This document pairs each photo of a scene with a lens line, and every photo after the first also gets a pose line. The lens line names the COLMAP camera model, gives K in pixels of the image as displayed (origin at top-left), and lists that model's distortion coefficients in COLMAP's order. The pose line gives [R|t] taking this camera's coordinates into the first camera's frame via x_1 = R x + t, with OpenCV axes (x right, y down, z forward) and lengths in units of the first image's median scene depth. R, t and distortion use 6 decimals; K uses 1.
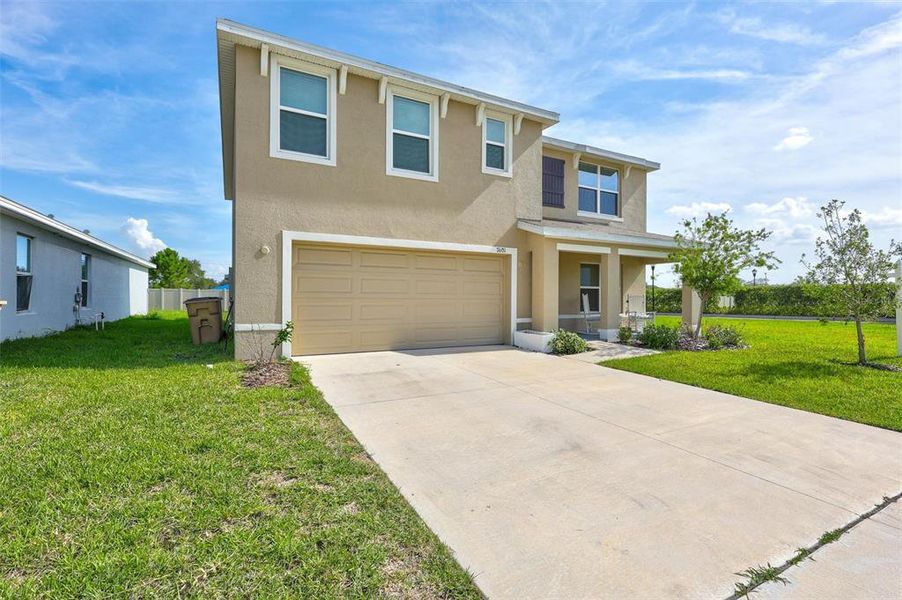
lens RADIAL K [[413.0, 0, 450.8], [0, 413.0, 301.2], [0, 0, 1]] dist [0.011191, -0.003975]
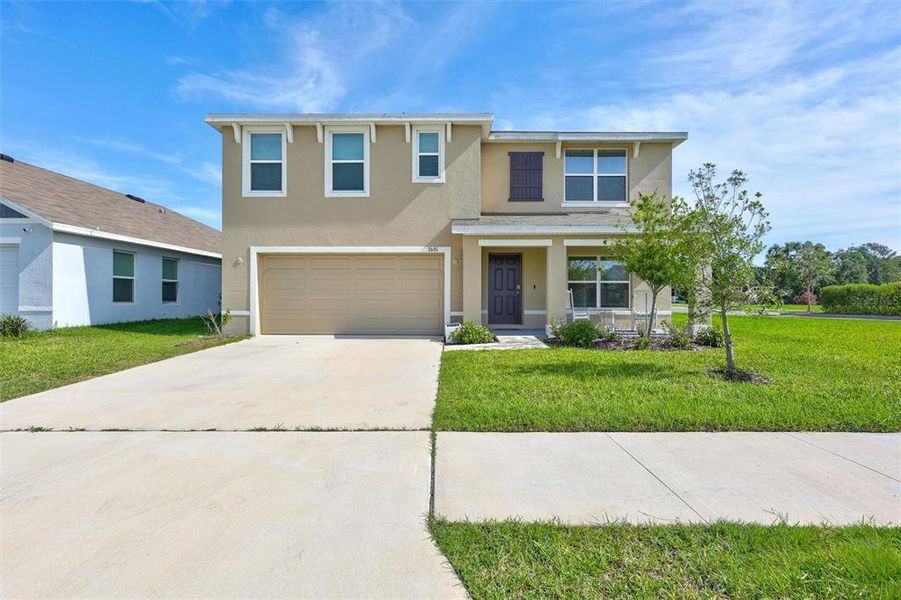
lens RADIAL K [[412.5, 0, 445.1], [0, 412.5, 301.4], [0, 0, 1]] dist [0.011191, -0.003975]
pose [[0.875100, -0.000246, -0.483943, 0.676858], [-0.001885, 0.999991, -0.003917, 0.019396], [0.483939, 0.004340, 0.875091, 0.048382]]
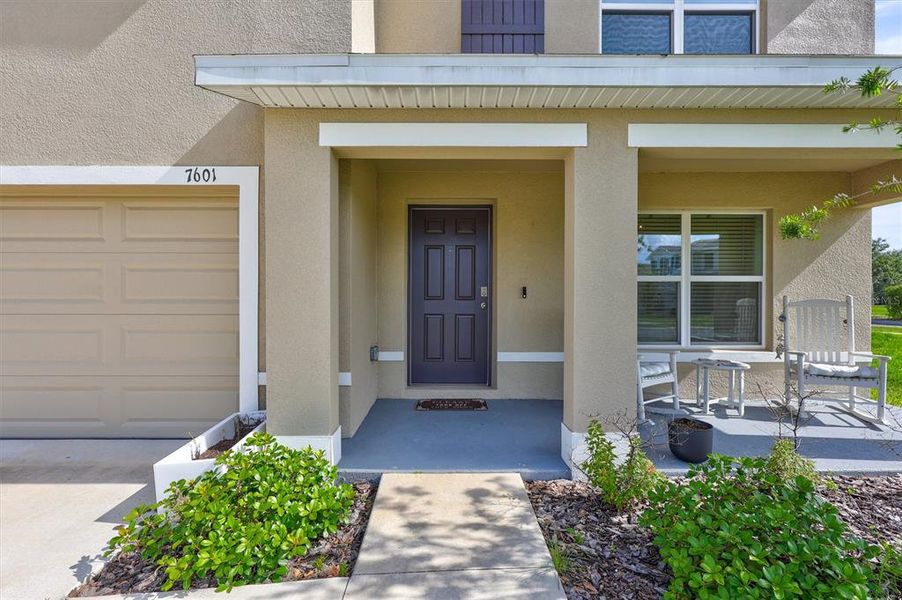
lens RADIAL K [[413.0, 0, 448.3], [0, 413.0, 301.1], [0, 0, 1]] dist [0.011191, -0.003975]
pose [[0.888029, 0.002445, -0.459782, 0.460308], [-0.001148, 0.999995, 0.003101, -0.018823], [0.459787, -0.002226, 0.888027, 0.776487]]
